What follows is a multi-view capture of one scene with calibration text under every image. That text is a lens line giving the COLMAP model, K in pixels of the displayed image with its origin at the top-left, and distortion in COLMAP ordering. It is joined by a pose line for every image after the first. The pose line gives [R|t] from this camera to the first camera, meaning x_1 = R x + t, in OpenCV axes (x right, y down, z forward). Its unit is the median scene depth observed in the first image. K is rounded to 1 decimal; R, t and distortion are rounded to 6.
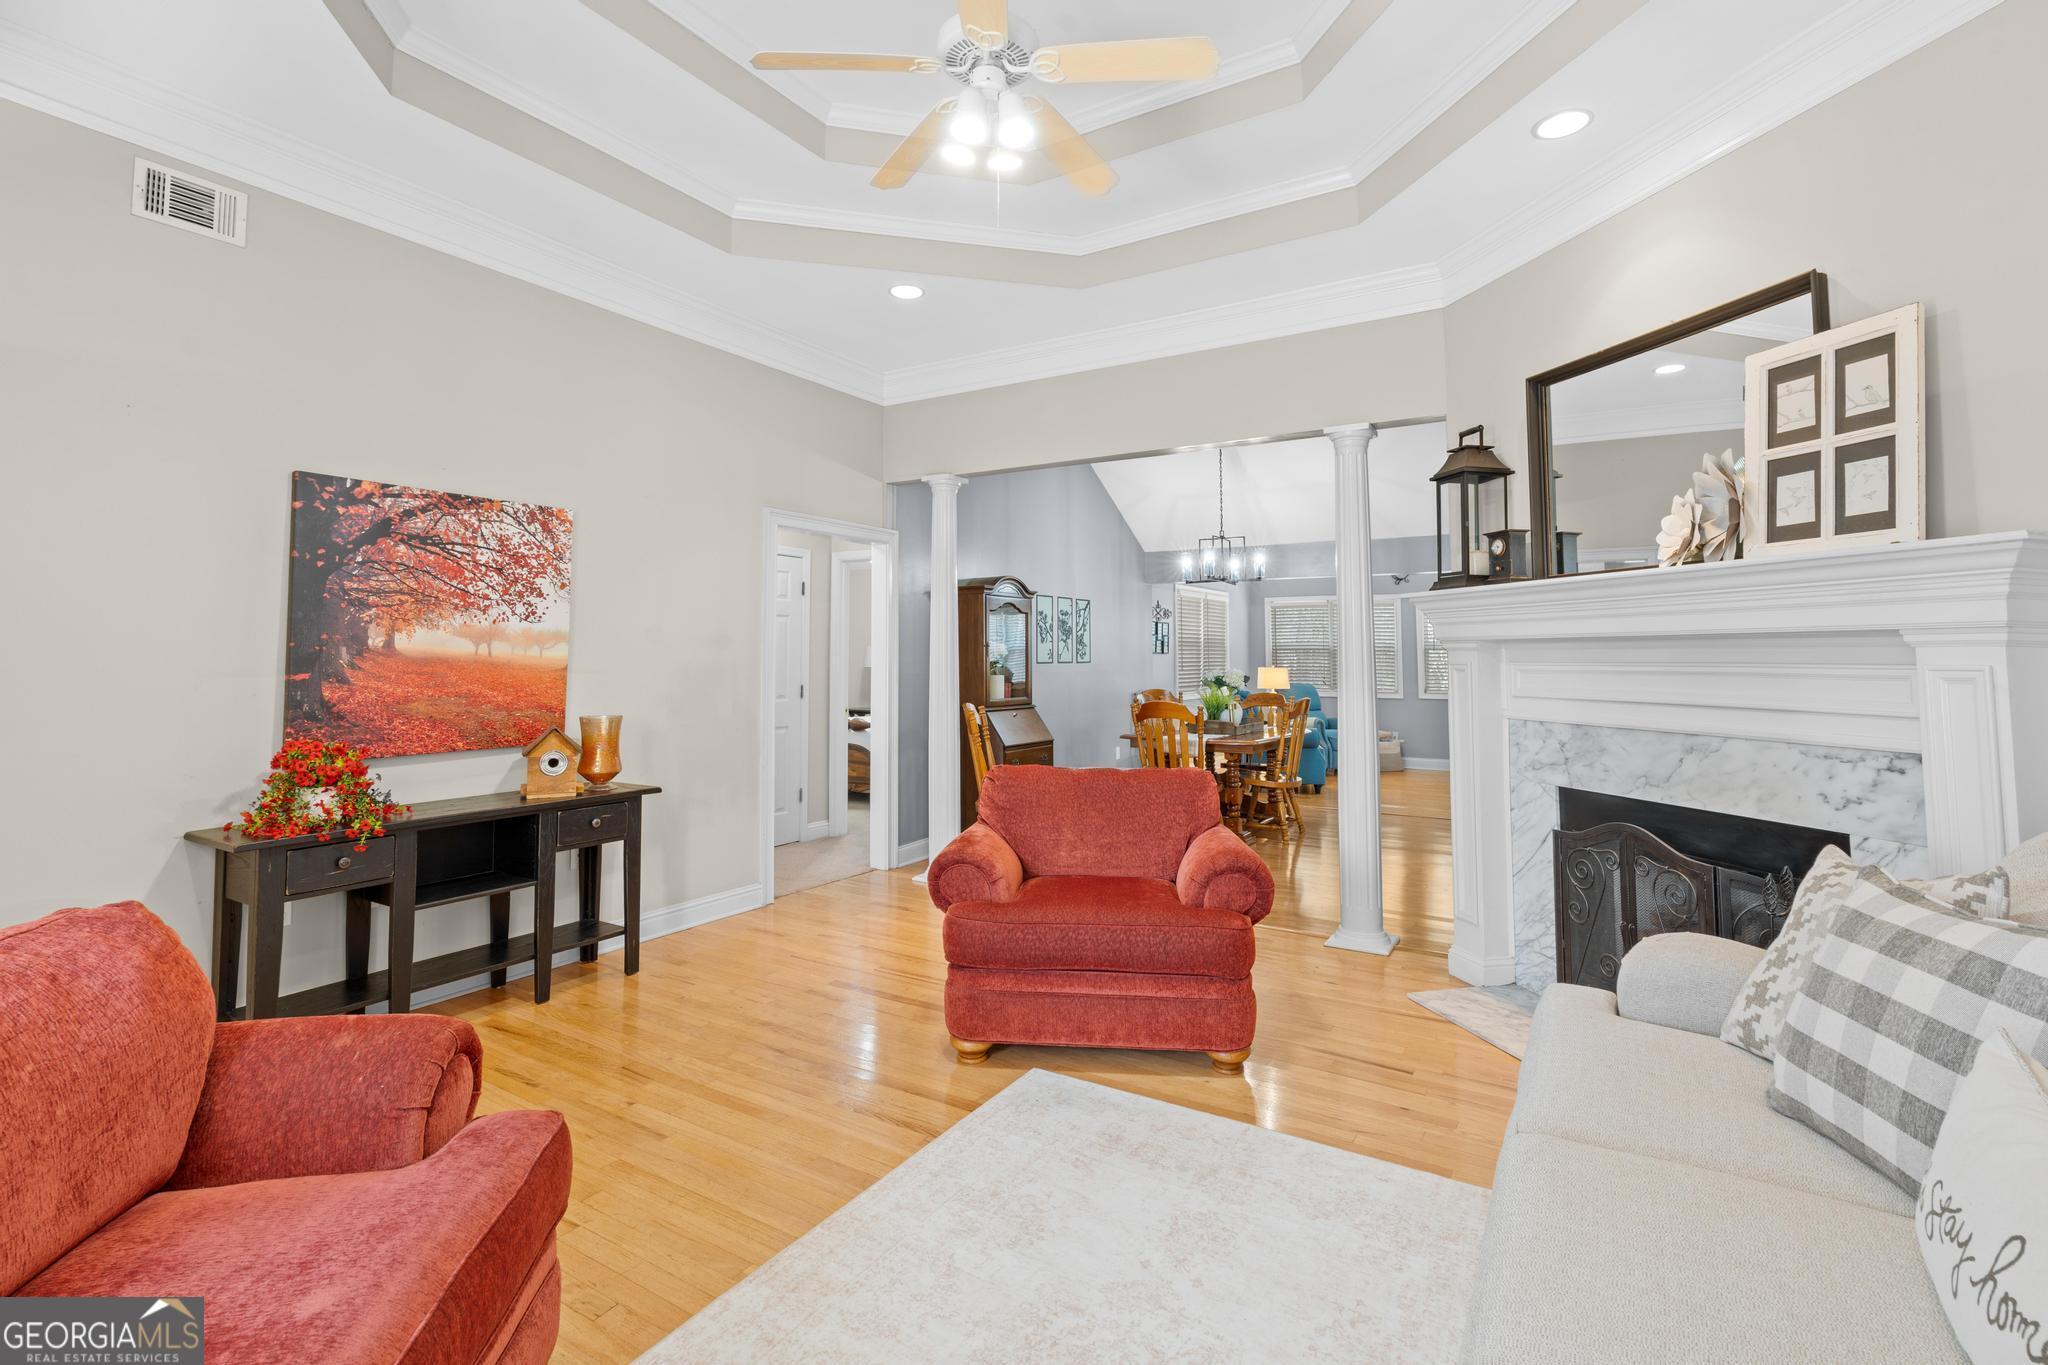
lens RADIAL K [[915.8, 0, 1024.7], [0, 915.8, 676.5], [0, 0, 1]] dist [-0.005062, 0.000042]
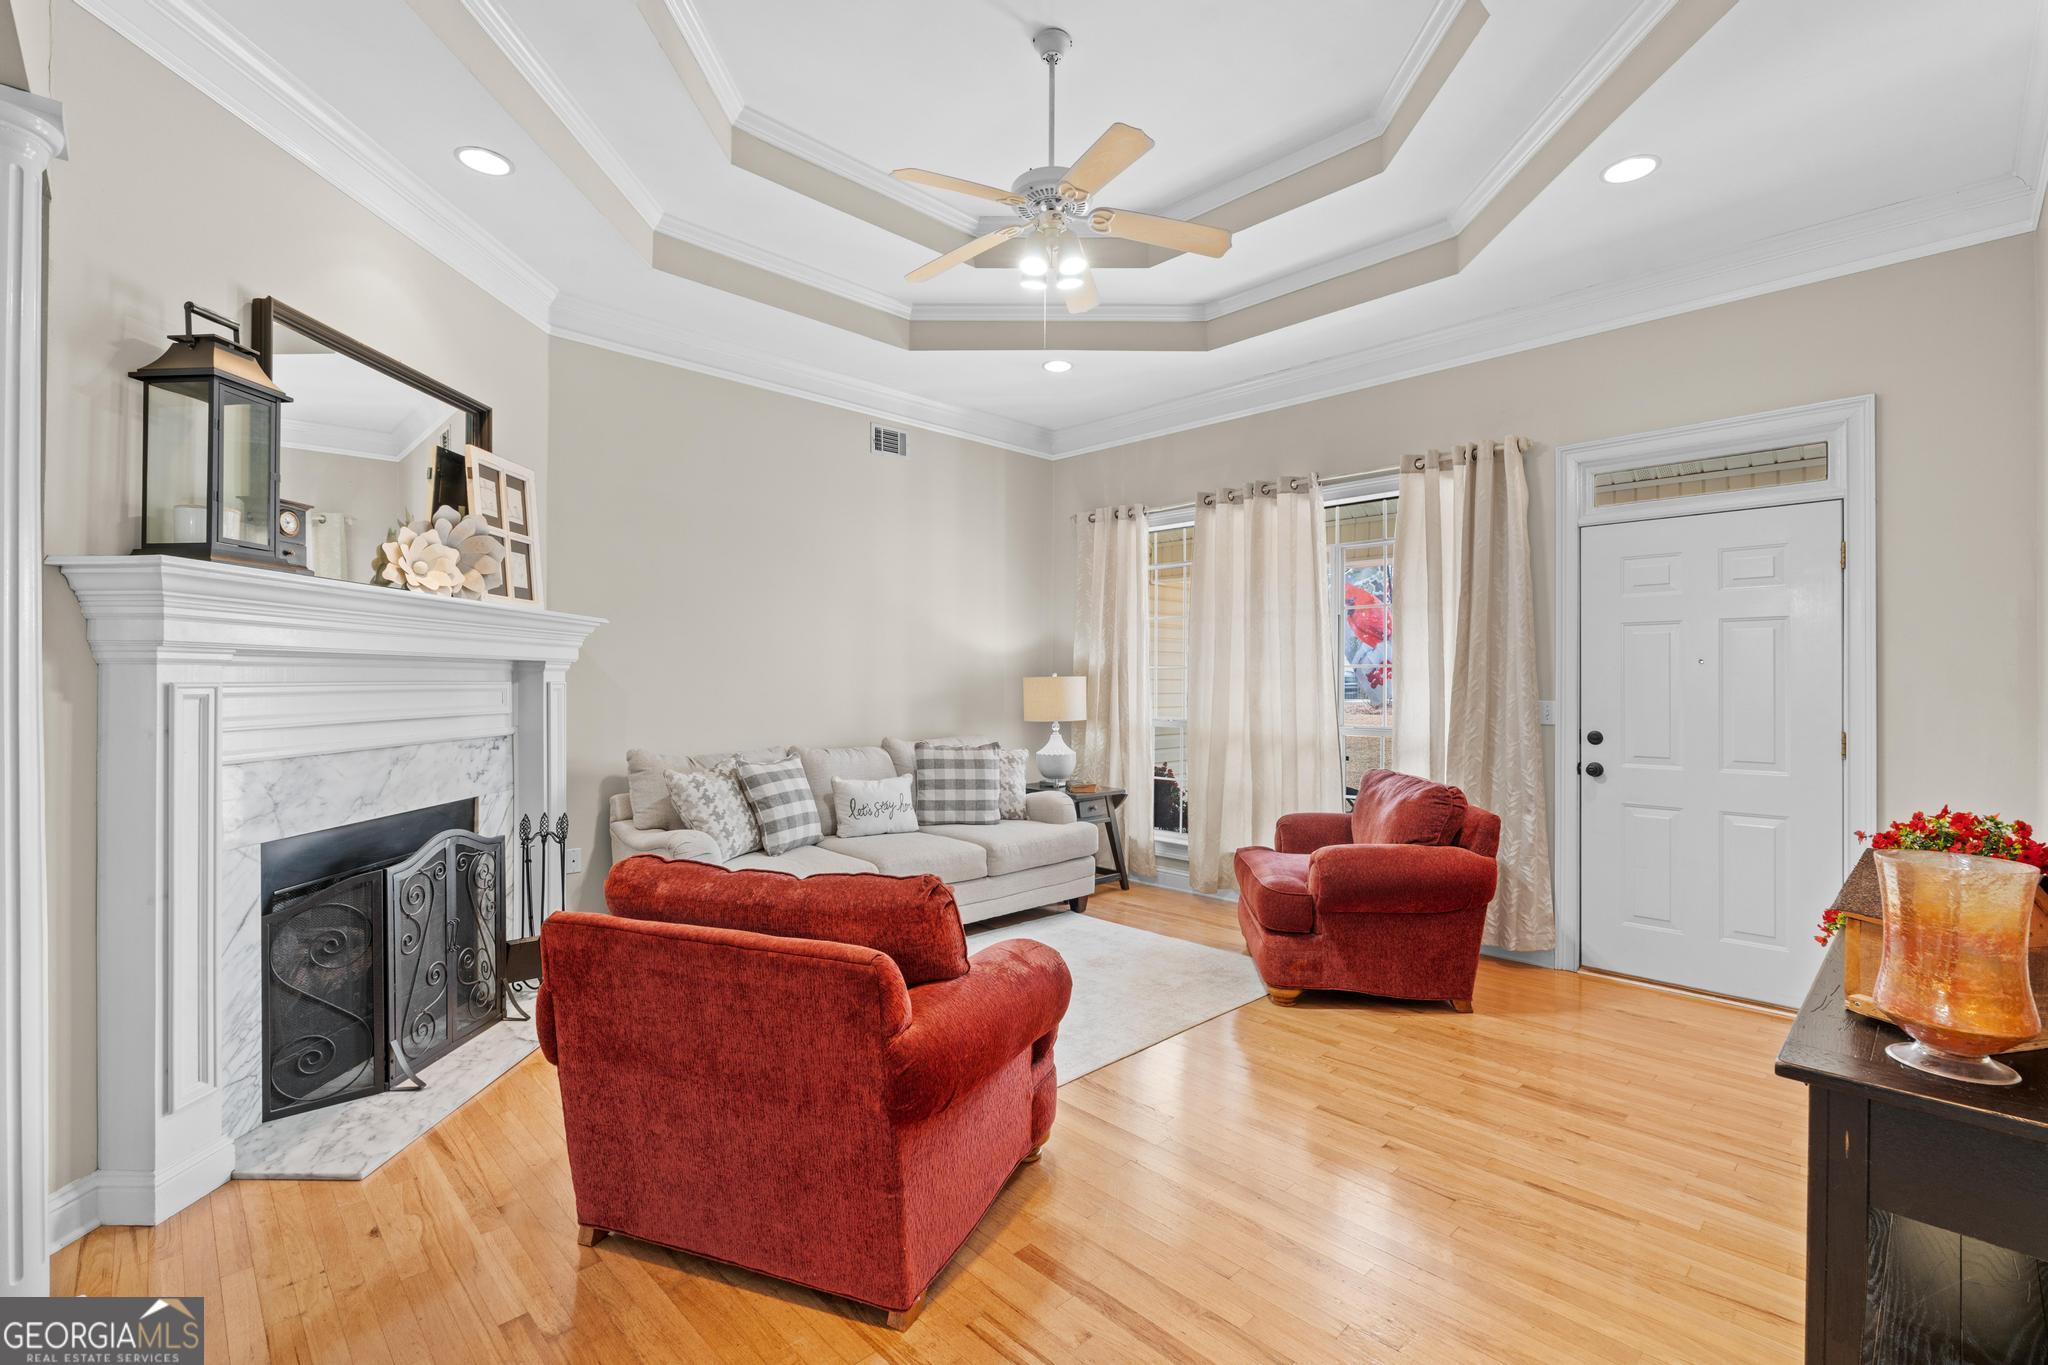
lens RADIAL K [[915.8, 0, 1024.2], [0, 915.8, 680.8], [0, 0, 1]] dist [-0.005062, 0.000042]
pose [[-0.962602, -0.019930, 0.270187, -0.293384], [-0.013226, 0.999558, 0.026608, -0.055491], [-0.270598, 0.022039, -0.962440, 1.854921]]
